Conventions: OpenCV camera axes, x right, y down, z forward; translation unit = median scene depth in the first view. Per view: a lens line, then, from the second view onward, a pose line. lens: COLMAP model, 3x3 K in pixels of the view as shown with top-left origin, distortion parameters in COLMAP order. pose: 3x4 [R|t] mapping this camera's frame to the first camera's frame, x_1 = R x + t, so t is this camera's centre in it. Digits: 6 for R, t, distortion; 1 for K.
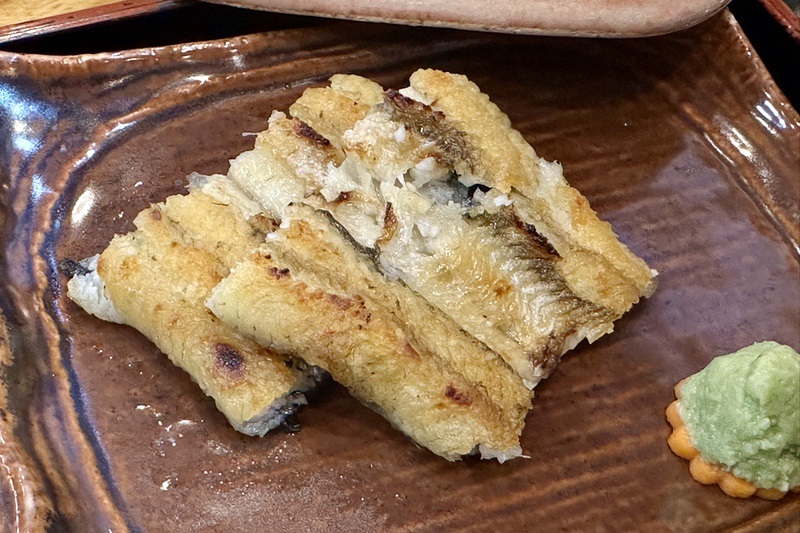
lens RADIAL K [[1068.4, 0, 400.0], [0, 1068.4, 266.5], [0, 0, 1]] dist [0.024823, 0.028770]
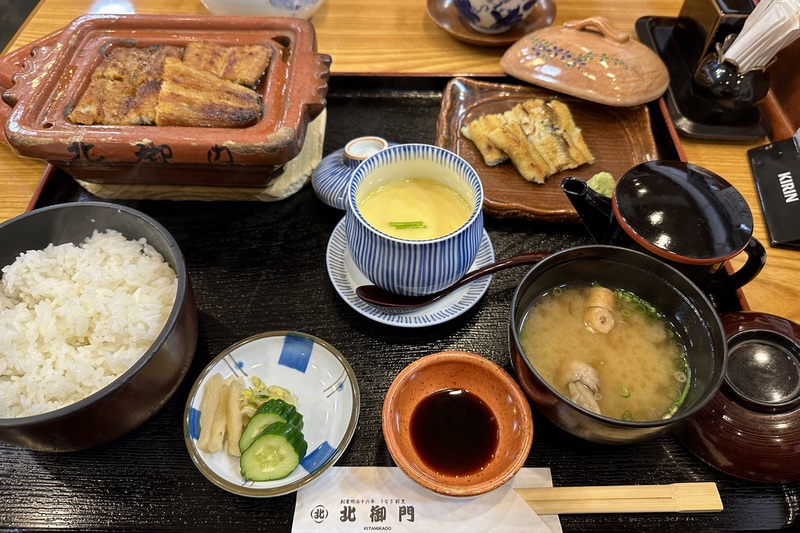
lens RADIAL K [[541.6, 0, 400.0], [0, 541.6, 266.5], [0, 0, 1]] dist [-0.106944, -0.000731]
pose [[0.879968, 0.303807, -0.365182, 0.467113], [-0.280964, 0.952733, 0.115580, 0.382597], [0.383035, 0.000896, 0.923733, -1.198163]]
